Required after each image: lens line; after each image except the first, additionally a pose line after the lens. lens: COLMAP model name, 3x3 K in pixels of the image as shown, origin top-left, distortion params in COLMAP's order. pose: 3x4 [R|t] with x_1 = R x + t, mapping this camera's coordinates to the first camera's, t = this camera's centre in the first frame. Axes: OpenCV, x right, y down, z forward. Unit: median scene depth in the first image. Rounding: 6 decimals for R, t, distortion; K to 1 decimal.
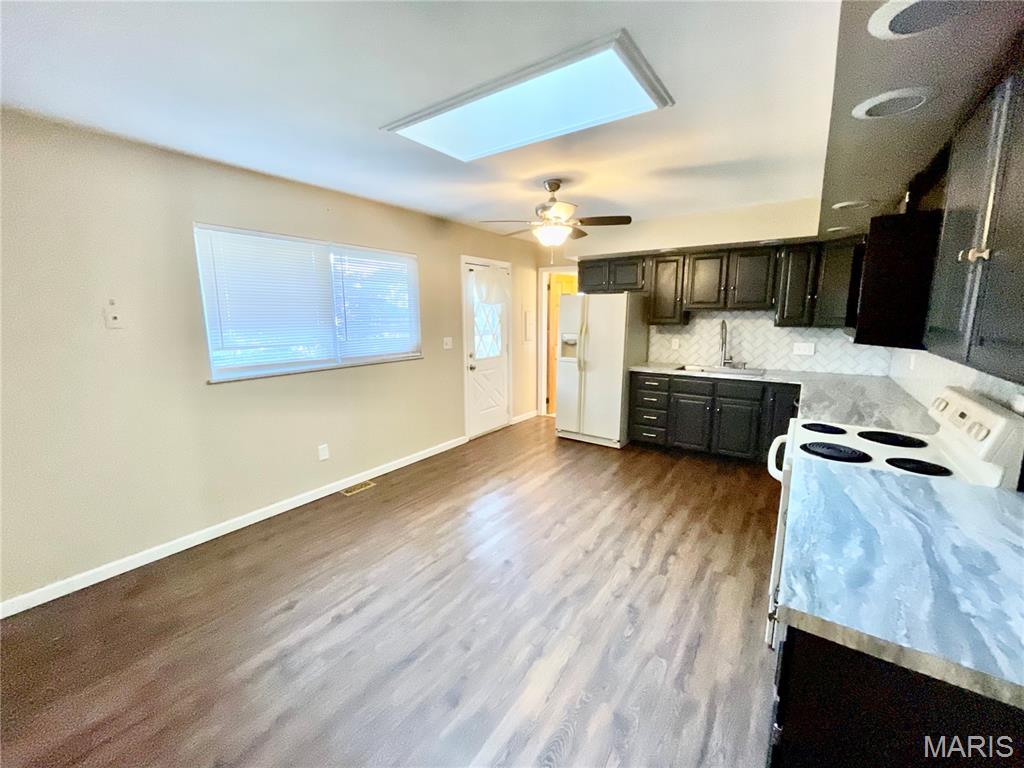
lens RADIAL K [[417.3, 0, 507.4], [0, 417.3, 383.8], [0, 0, 1]] dist [0.002646, 0.000333]
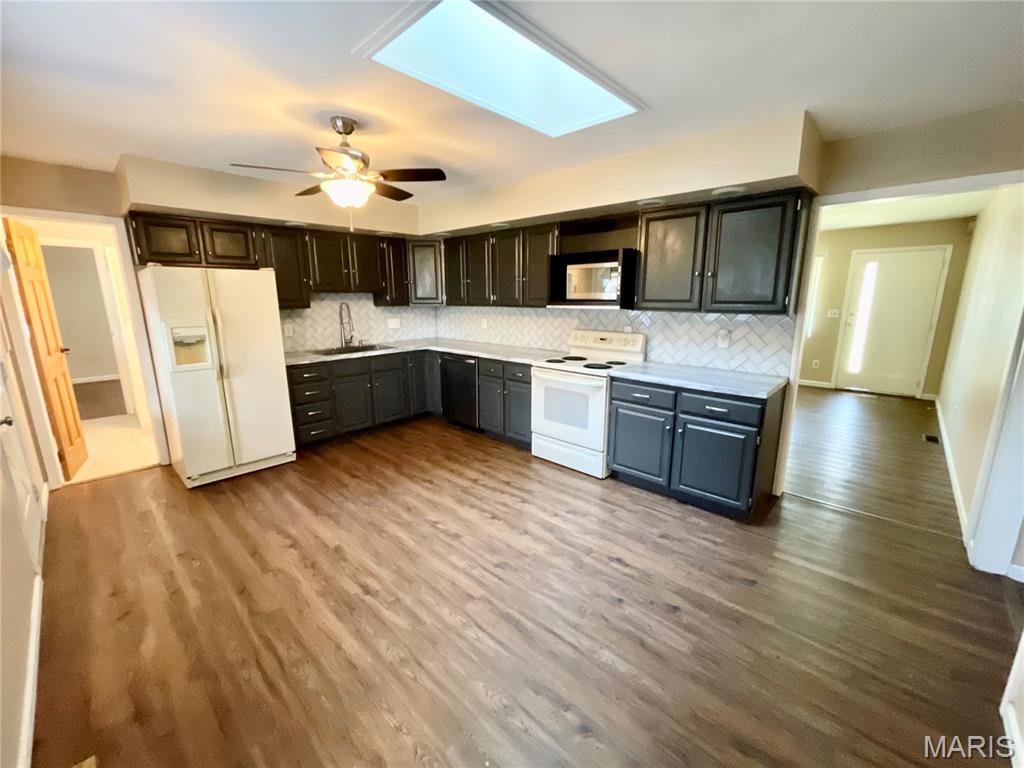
lens RADIAL K [[417.3, 0, 513.1], [0, 417.3, 385.3], [0, 0, 1]] dist [0.002646, 0.000333]
pose [[0.129542, -0.215557, 0.967861, -0.702497], [0.170860, 0.966338, 0.192349, -0.116709], [-0.976742, 0.140451, 0.162011, 0.657899]]
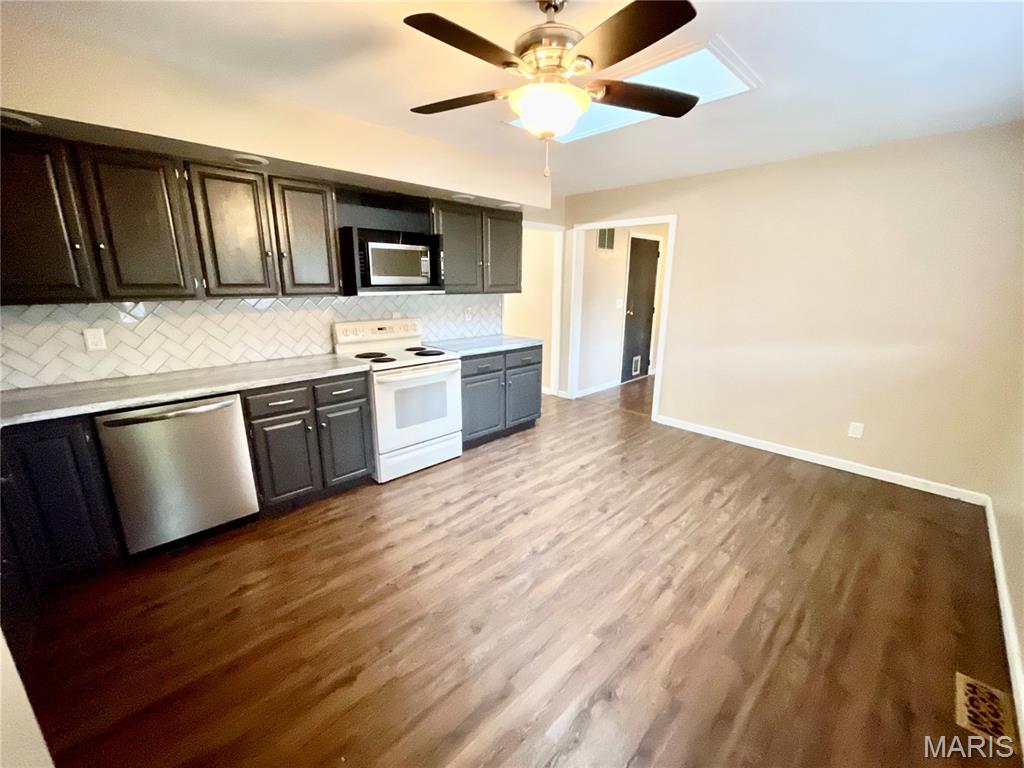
lens RADIAL K [[417.3, 0, 513.3], [0, 417.3, 381.7], [0, 0, 1]] dist [0.002646, 0.000333]
pose [[-0.985676, -0.044344, 0.162714, 0.060234], [0.023665, 0.918900, 0.393780, -0.275252], [-0.166979, 0.391990, -0.904689, 1.637383]]
